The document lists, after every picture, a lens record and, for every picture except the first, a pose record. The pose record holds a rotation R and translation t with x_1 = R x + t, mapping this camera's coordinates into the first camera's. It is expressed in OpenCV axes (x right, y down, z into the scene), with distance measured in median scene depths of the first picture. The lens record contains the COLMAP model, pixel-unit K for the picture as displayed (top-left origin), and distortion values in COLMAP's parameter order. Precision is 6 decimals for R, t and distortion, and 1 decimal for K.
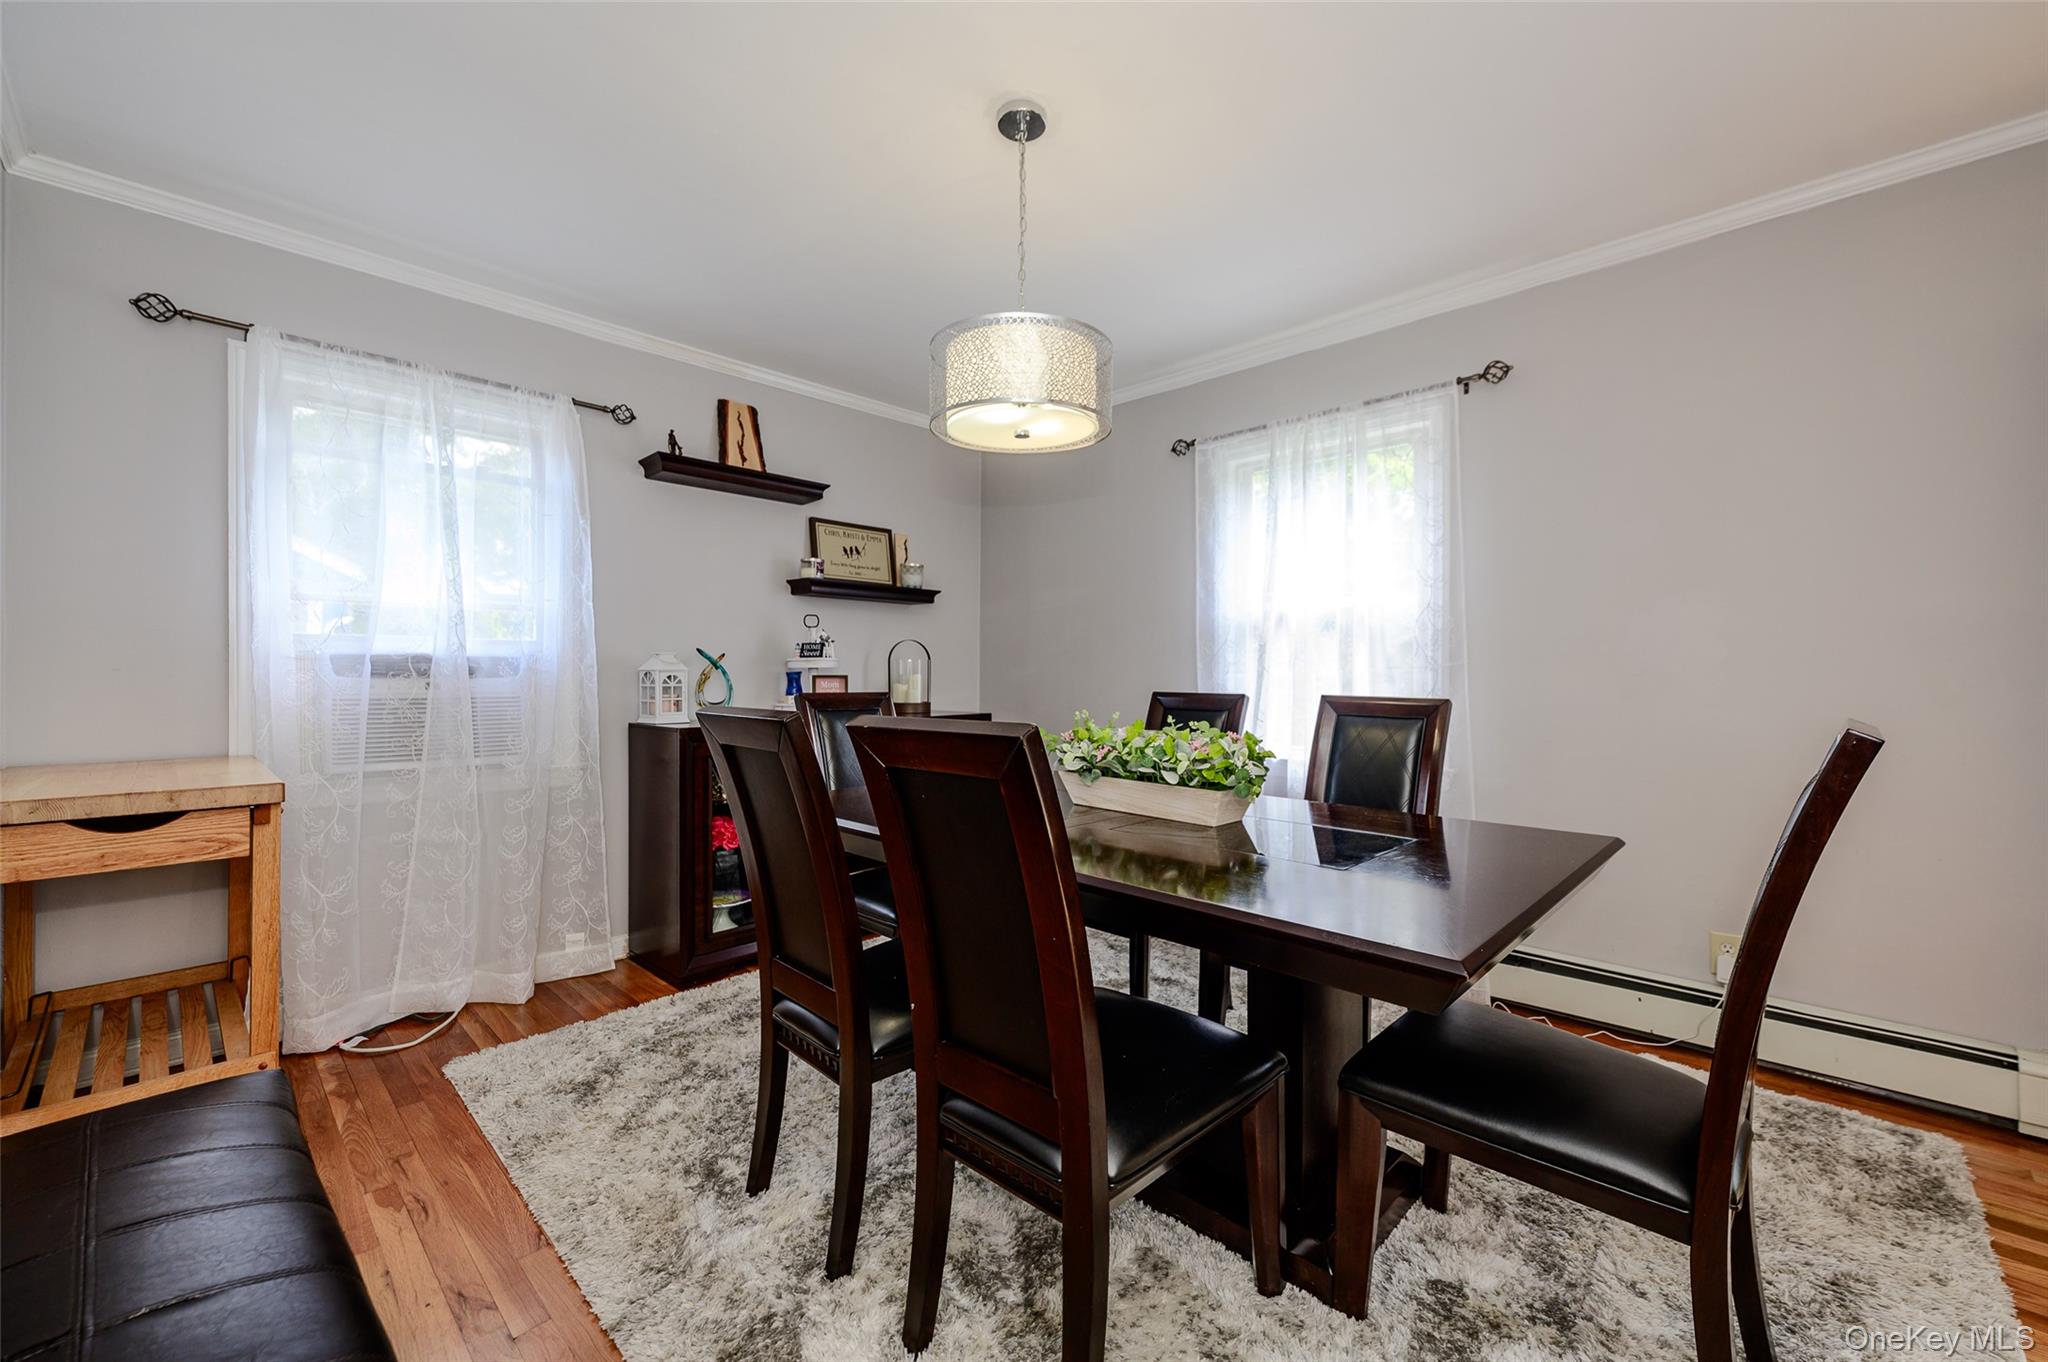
lens RADIAL K [[805.8, 0, 1027.2], [0, 805.8, 674.3], [0, 0, 1]] dist [0.000879, 0.000124]
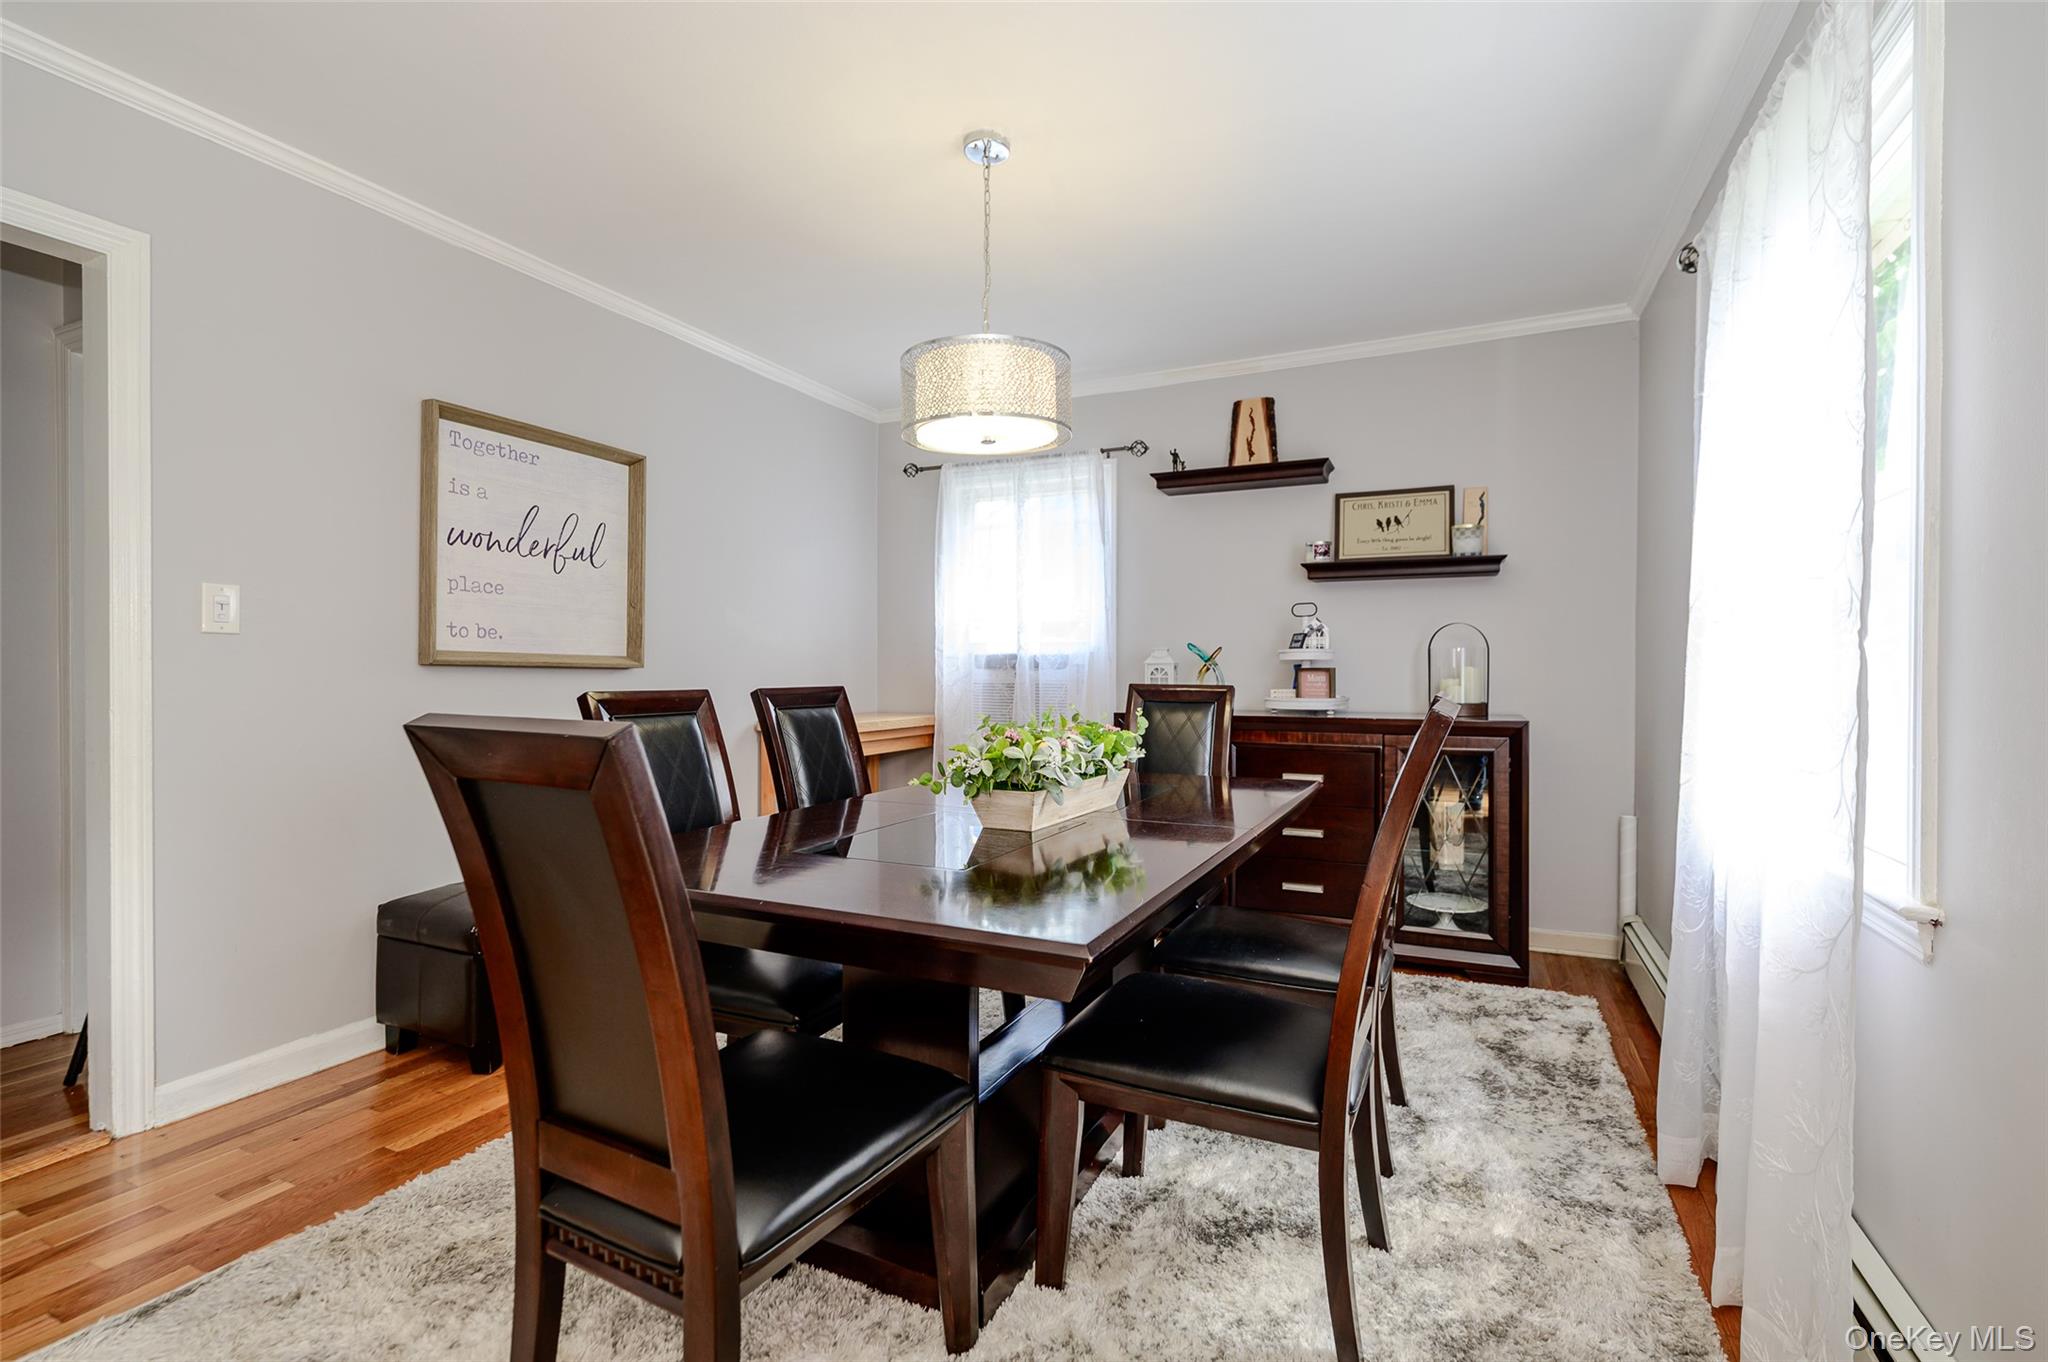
lens RADIAL K [[945.4, 0, 1024.0], [0, 945.4, 681.0], [0, 0, 1]] dist [-0.000808, -0.000007]
pose [[0.324188, 0.006803, -0.945968, 0.673171], [-0.002292, 0.999977, 0.006406, 0.010129], [0.945990, 0.000091, 0.324197, 0.345905]]
